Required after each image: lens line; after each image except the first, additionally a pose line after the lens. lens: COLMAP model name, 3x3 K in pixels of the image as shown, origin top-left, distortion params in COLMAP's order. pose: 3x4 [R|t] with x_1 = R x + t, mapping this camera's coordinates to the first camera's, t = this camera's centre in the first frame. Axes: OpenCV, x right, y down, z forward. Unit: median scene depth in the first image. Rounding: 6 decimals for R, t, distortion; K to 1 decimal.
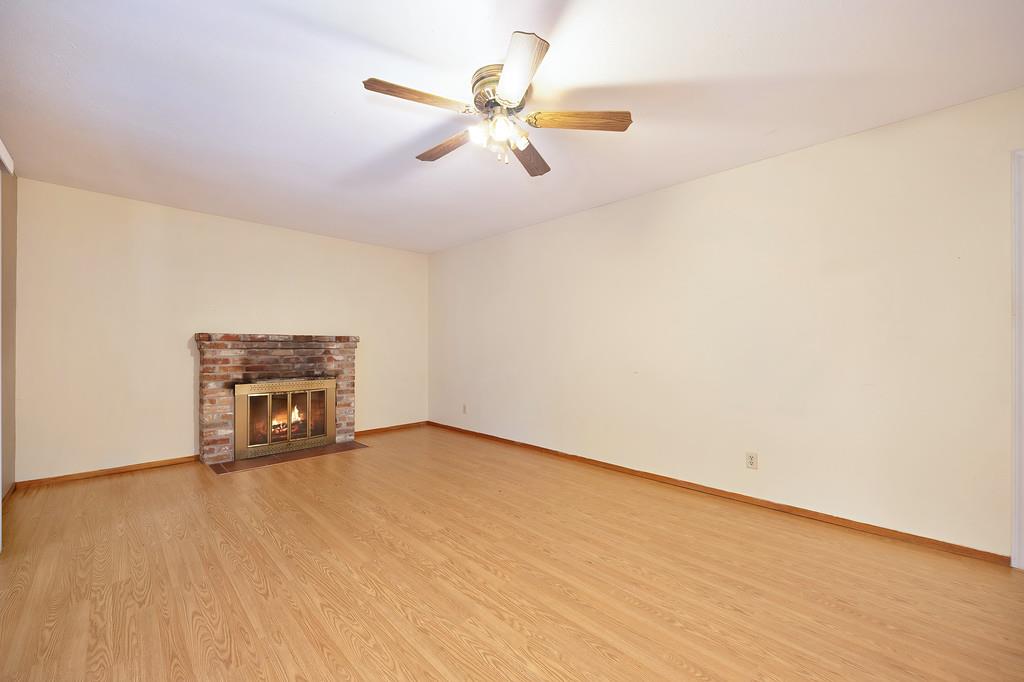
lens RADIAL K [[403.0, 0, 518.9], [0, 403.0, 345.9], [0, 0, 1]] dist [-0.000983, 0.000177]
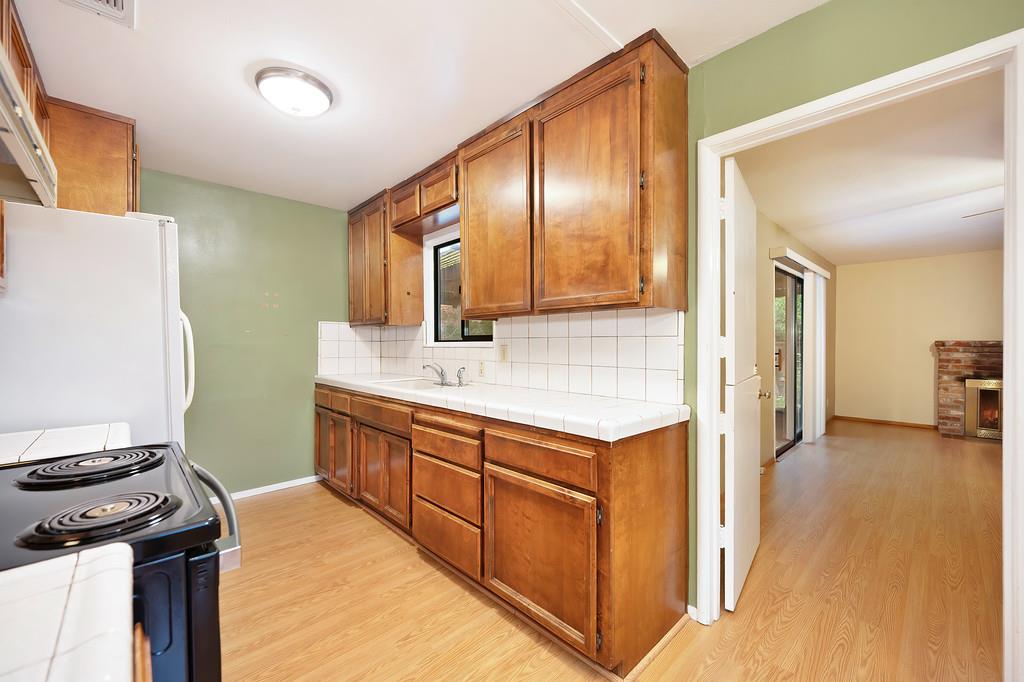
lens RADIAL K [[403.0, 0, 509.6], [0, 403.0, 344.9], [0, 0, 1]] dist [-0.000983, 0.000177]
pose [[-0.048903, 0.006035, -0.998785, 0.711549], [0.002114, 0.999980, 0.005938, -0.028630], [0.998801, -0.001822, -0.048914, -0.451545]]
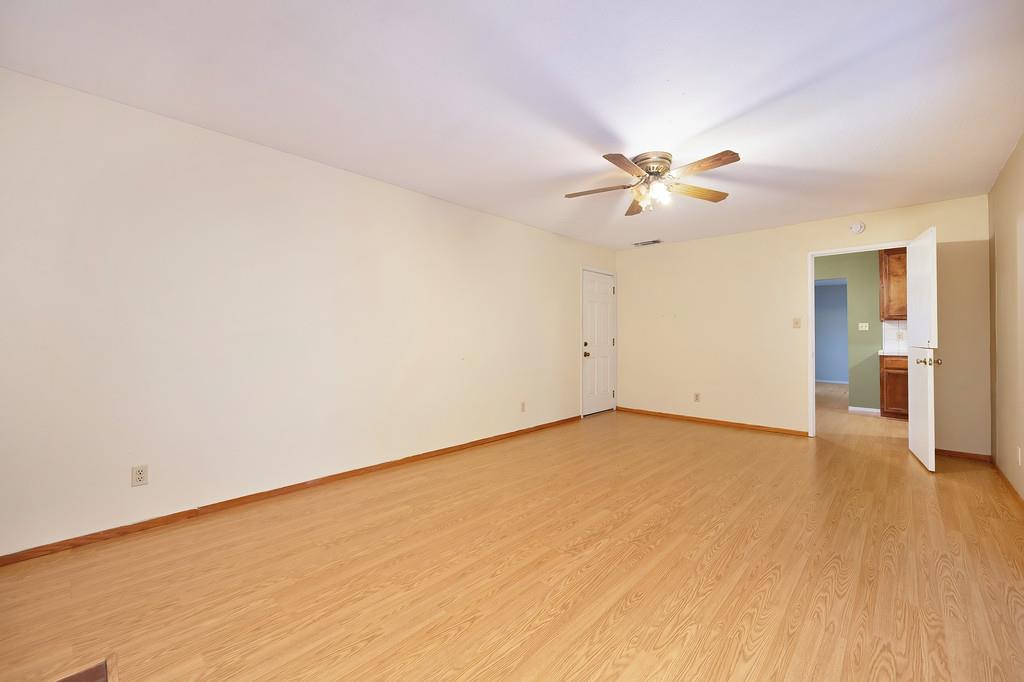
lens RADIAL K [[403.0, 0, 519.4], [0, 403.0, 335.3], [0, 0, 1]] dist [-0.000983, 0.000177]
pose [[-0.018351, 0.004239, 0.999823, -1.558748], [-0.004433, 0.999981, -0.004321, 0.007124], [-0.999822, -0.004512, -0.018332, 1.576891]]
